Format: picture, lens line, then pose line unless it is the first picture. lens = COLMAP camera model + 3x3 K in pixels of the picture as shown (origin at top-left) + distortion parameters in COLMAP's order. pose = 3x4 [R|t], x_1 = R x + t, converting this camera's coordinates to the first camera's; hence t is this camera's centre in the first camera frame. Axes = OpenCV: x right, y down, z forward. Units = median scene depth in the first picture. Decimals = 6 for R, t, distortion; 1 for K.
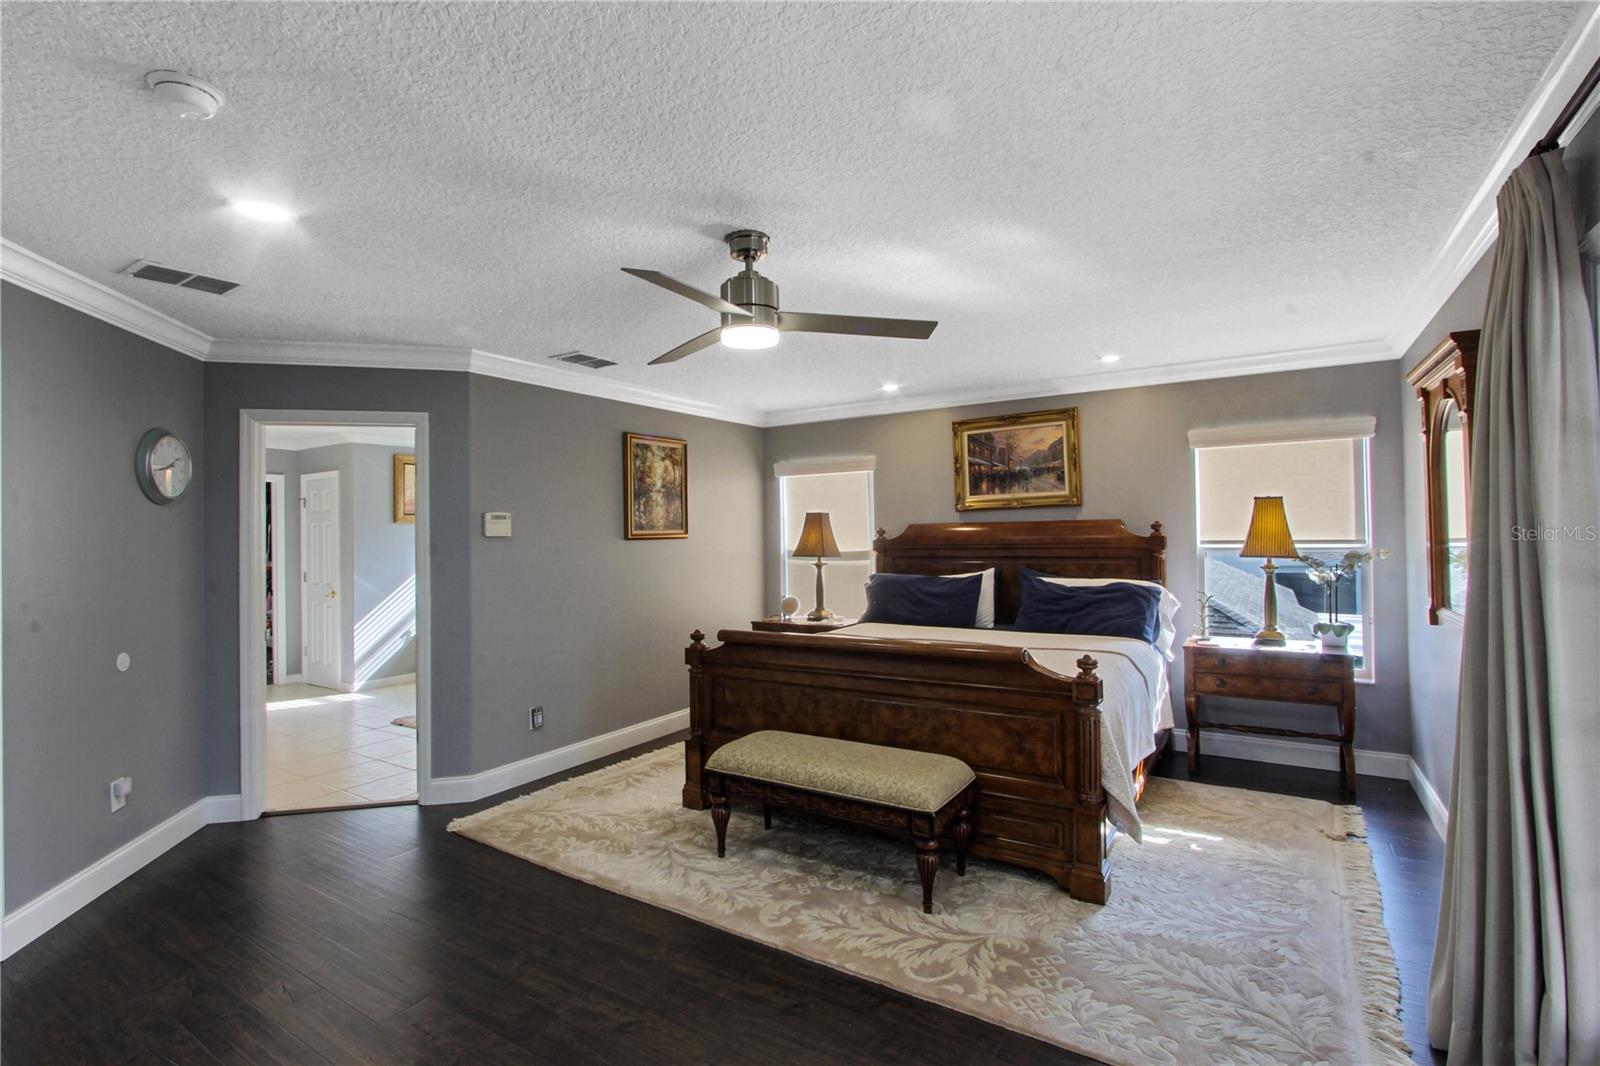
lens RADIAL K [[740.1, 0, 807.5], [0, 740.1, 526.9], [0, 0, 1]] dist [-0.021525, 0.004523]
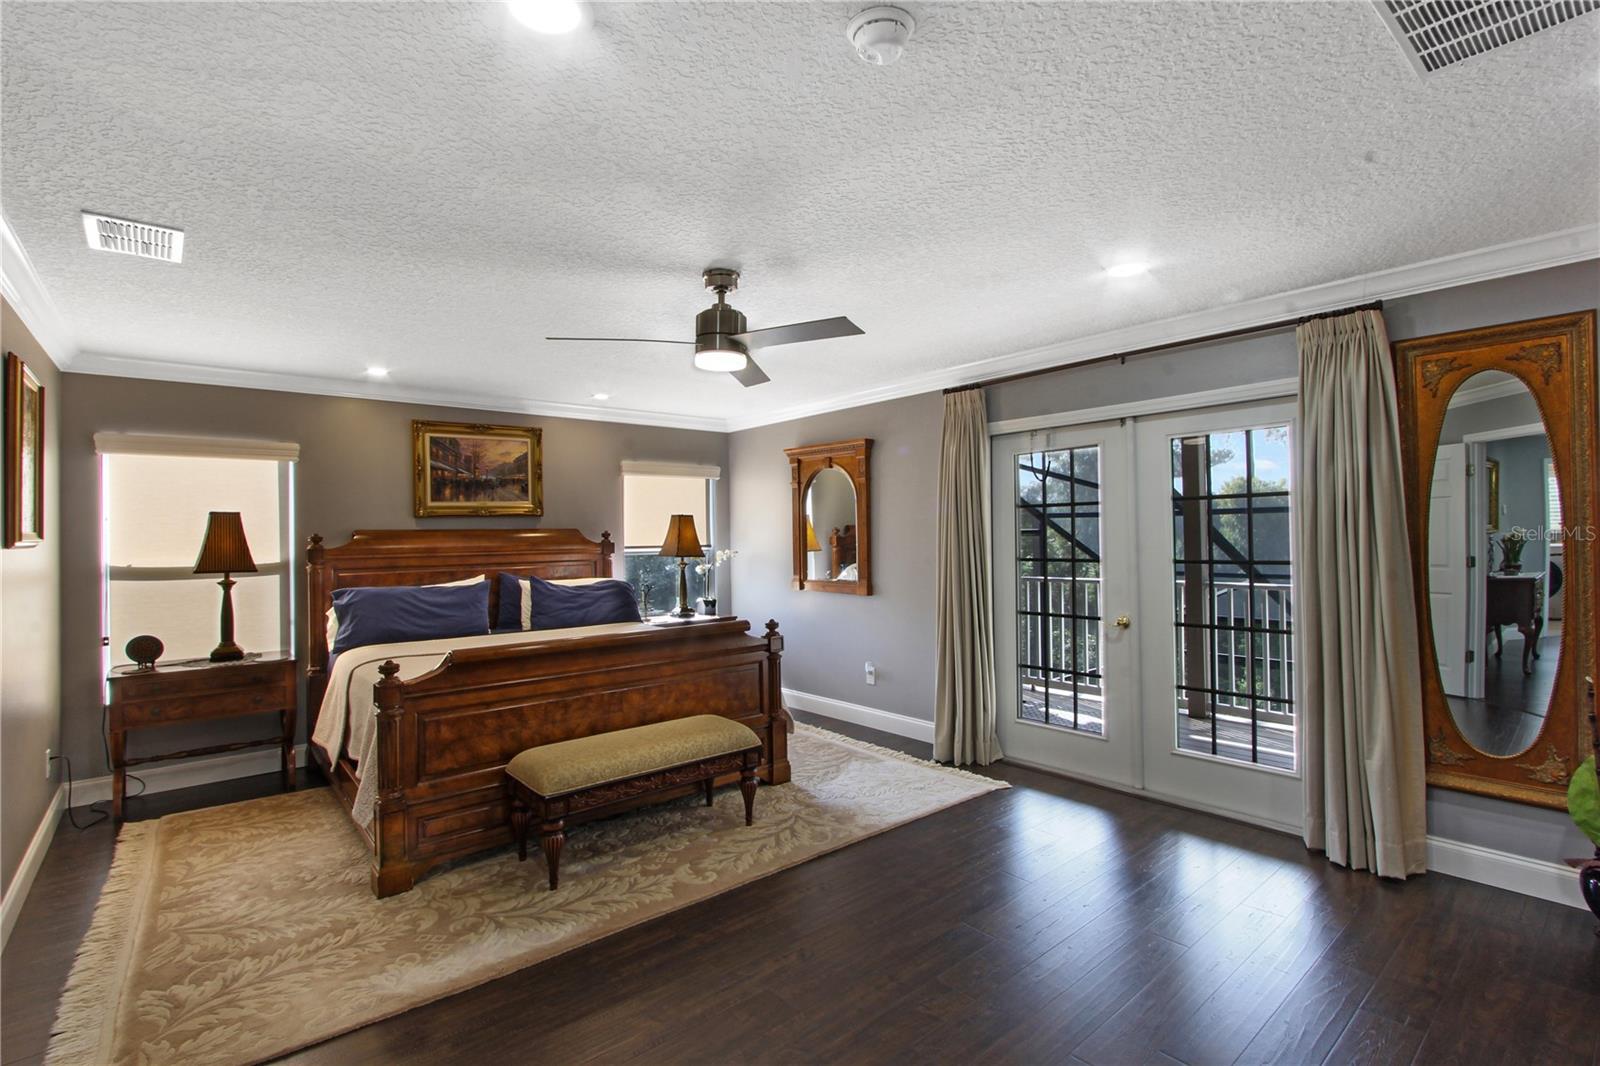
lens RADIAL K [[751.1, 0, 807.8], [0, 751.1, 529.0], [0, 0, 1]] dist [-0.024139, 0.005235]
pose [[0.300979, 0.019431, 0.953433, -0.639283], [-0.000150, 0.999793, -0.020328, 0.014964], [-0.953631, 0.005975, 0.300920, 0.294808]]
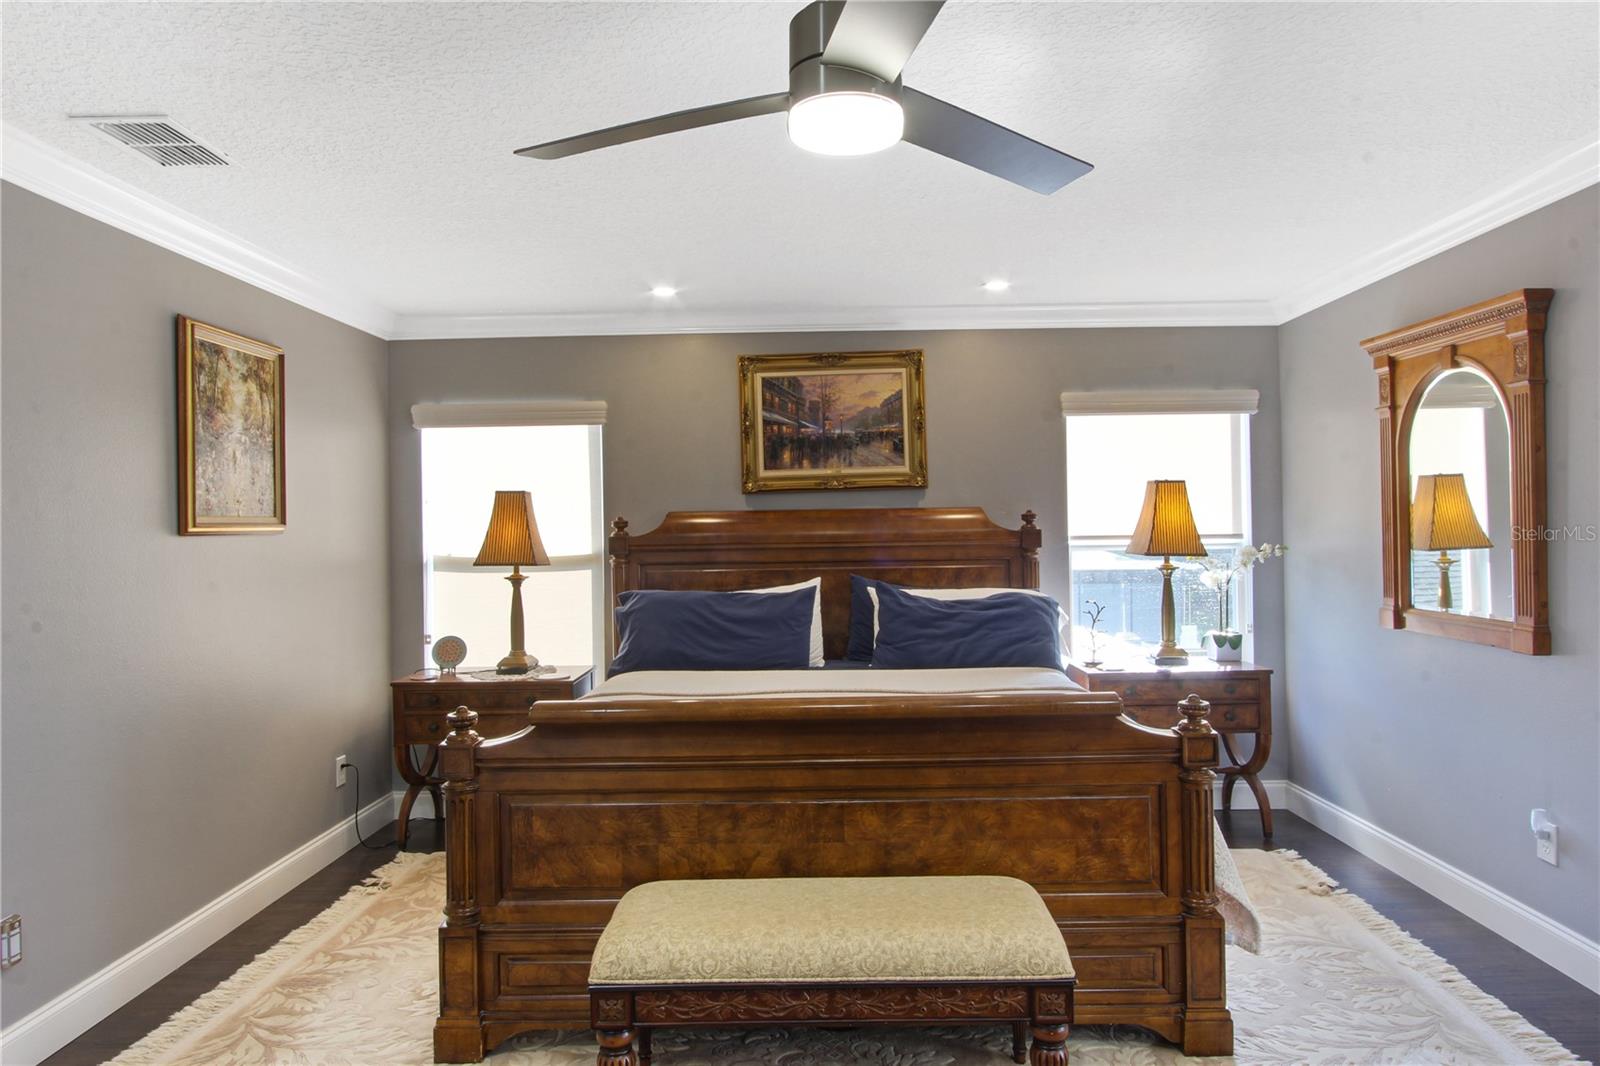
lens RADIAL K [[1015.9, 0, 805.2], [0, 1015.9, 526.8], [0, 0, 1]] dist [-0.027512, 0.025888]
pose [[0.854681, 0.004360, 0.519136, -0.260286], [-0.004075, 0.999990, -0.001691, 0.012115], [-0.519138, -0.000670, 0.854690, 0.235335]]
